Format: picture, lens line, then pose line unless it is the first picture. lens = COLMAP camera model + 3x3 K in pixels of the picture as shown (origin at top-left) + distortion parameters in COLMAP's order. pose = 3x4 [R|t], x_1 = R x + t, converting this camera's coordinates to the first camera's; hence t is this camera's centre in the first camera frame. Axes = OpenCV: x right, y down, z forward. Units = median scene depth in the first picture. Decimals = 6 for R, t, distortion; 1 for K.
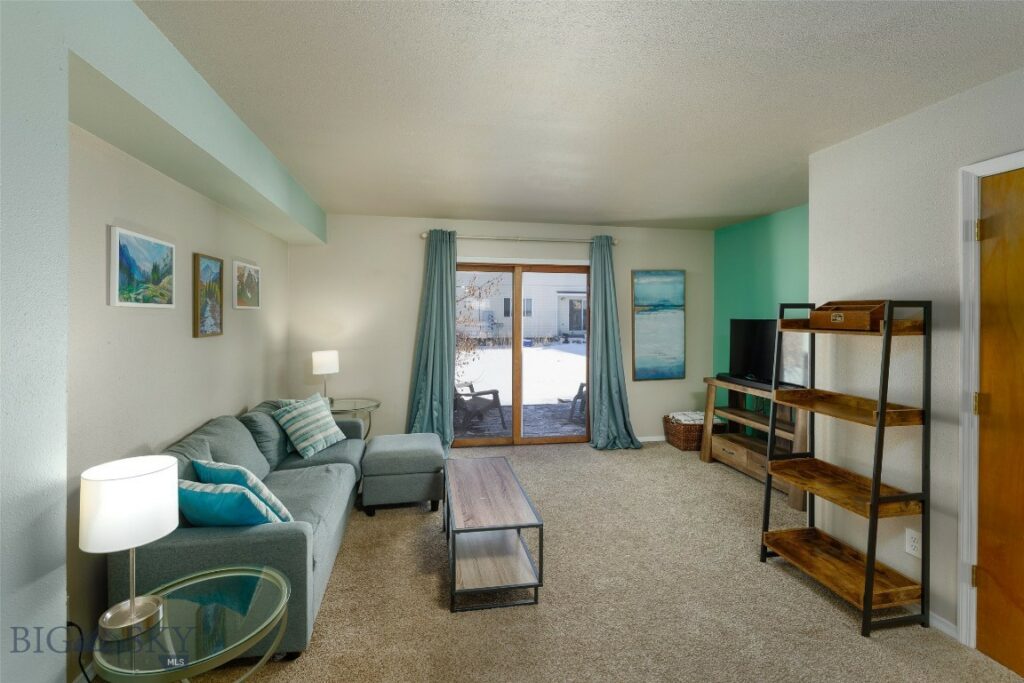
lens RADIAL K [[453.5, 0, 500.9], [0, 453.5, 321.7], [0, 0, 1]] dist [0.004899, 0.000926]
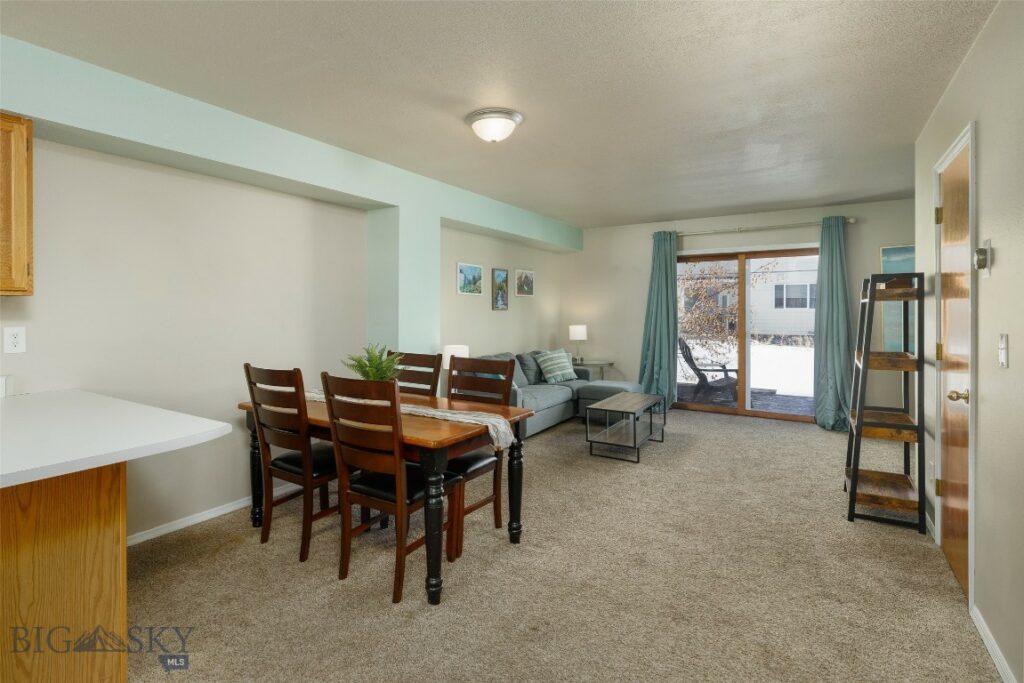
lens RADIAL K [[526.7, 0, 454.1], [0, 526.7, 314.5], [0, 0, 1]] dist [0.010792, 0.000260]
pose [[0.700508, -0.000903, -0.713644, 0.715194], [-0.004297, 0.999976, -0.005483, 0.055579], [0.713631, 0.006907, 0.700487, -0.622992]]
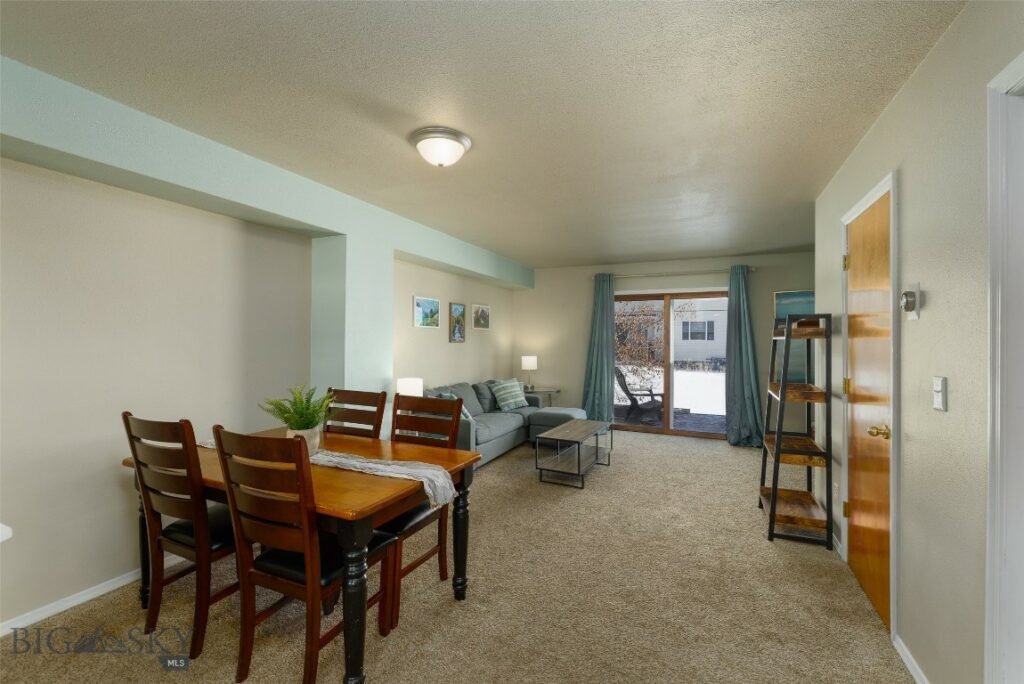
lens RADIAL K [[453.5, 0, 512.7], [0, 453.5, 338.8], [0, 0, 1]] dist [0.004899, 0.000926]
pose [[0.823565, -0.003116, -0.567213, 0.622125], [-0.007818, 0.999828, -0.016843, 0.042128], [0.567168, 0.018306, 0.823399, -0.467573]]
